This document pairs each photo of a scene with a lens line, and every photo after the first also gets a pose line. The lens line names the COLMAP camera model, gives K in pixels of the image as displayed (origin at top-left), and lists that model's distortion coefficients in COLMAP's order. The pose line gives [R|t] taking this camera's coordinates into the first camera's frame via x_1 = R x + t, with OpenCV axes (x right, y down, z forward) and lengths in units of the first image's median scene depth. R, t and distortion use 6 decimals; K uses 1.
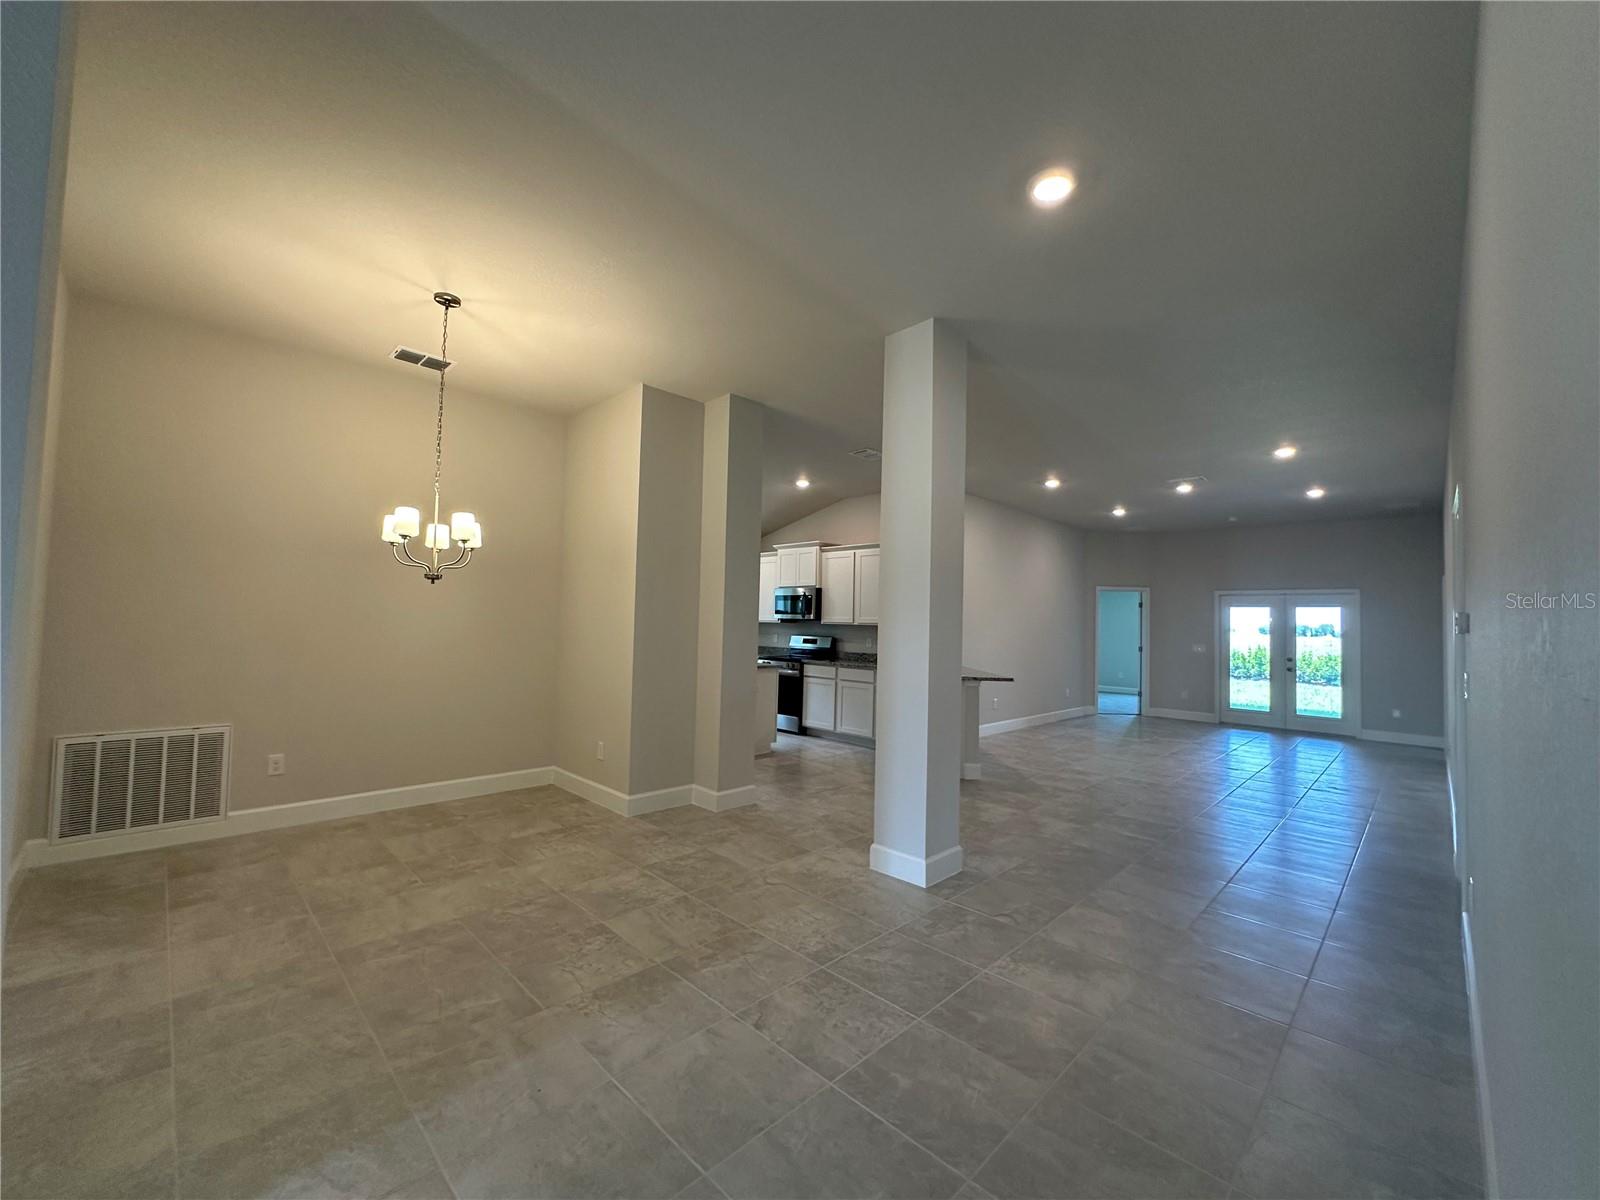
lens RADIAL K [[636.5, 0, 797.4], [0, 636.5, 606.9], [0, 0, 1]] dist [-0.003101, 0.000011]
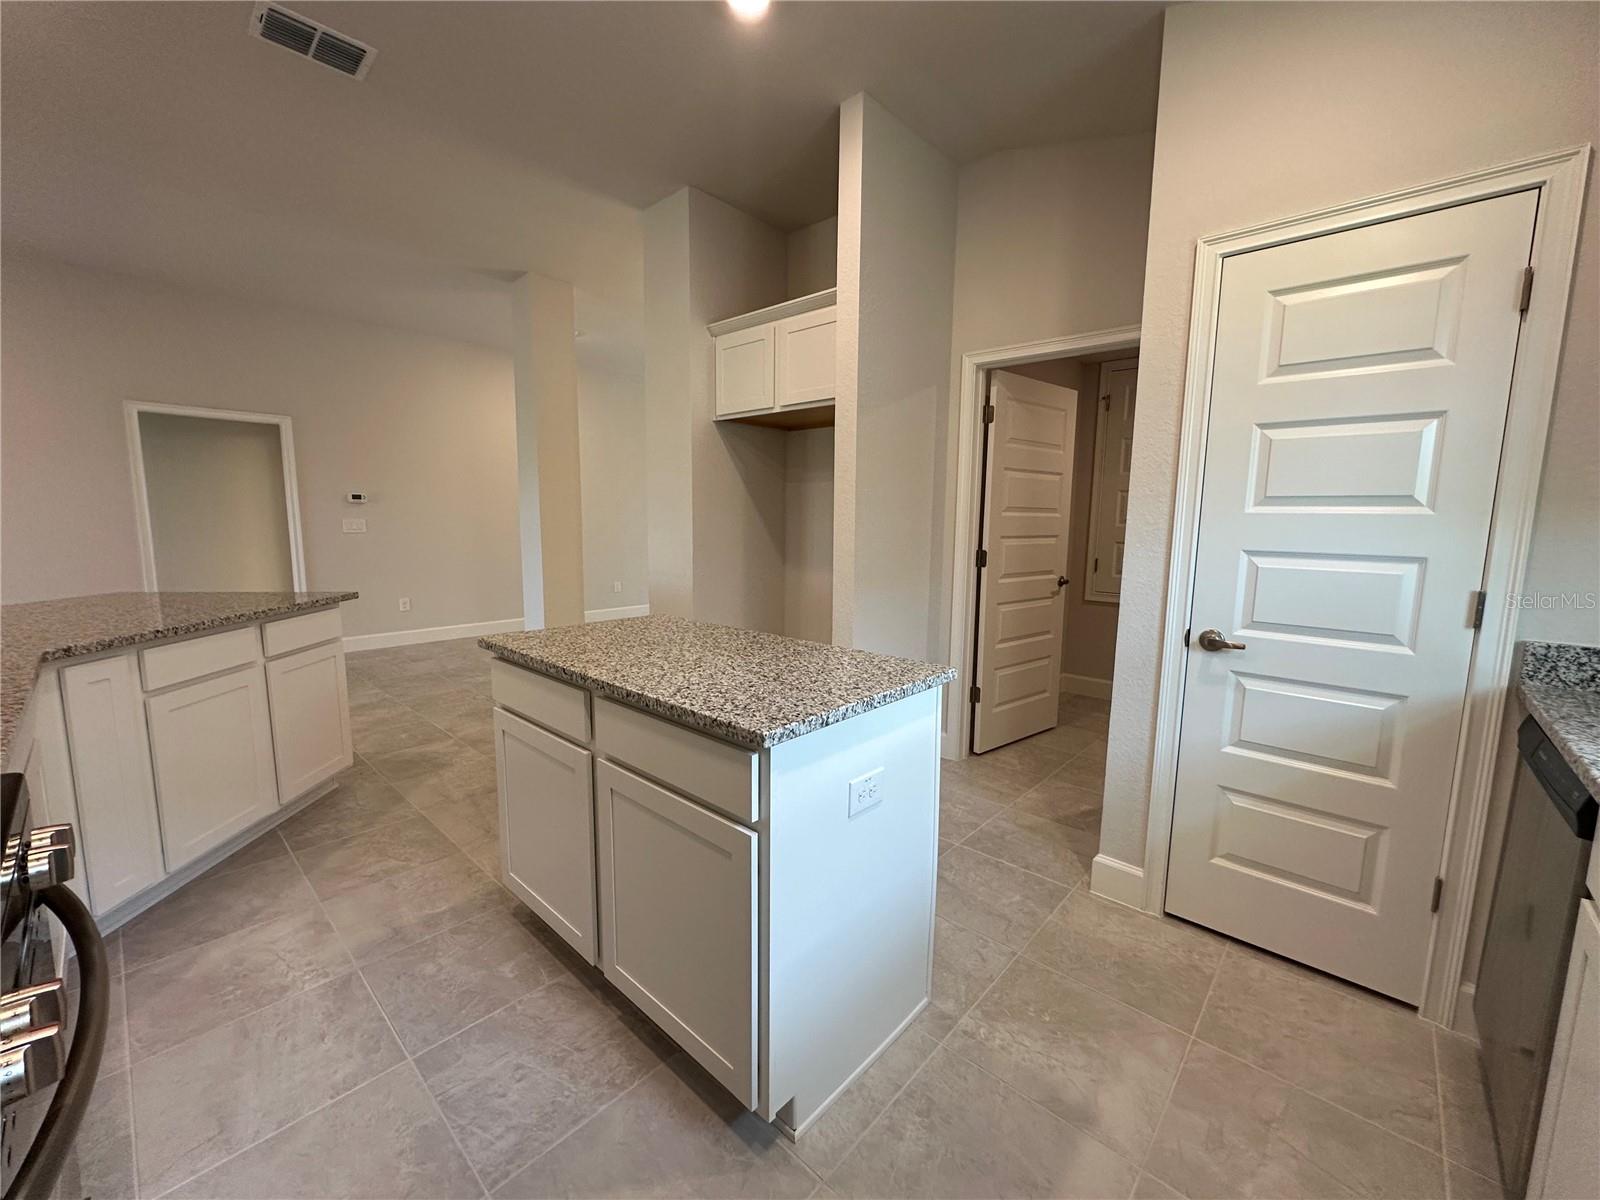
lens RADIAL K [[641.2, 0, 801.4], [0, 641.2, 597.8], [0, 0, 1]] dist [-0.003097, 0.000149]
pose [[-0.998082, -0.032292, -0.052820, -0.130293], [-0.037243, 0.994721, 0.095619, 0.034083], [0.049453, 0.097402, -0.994016, 1.106605]]
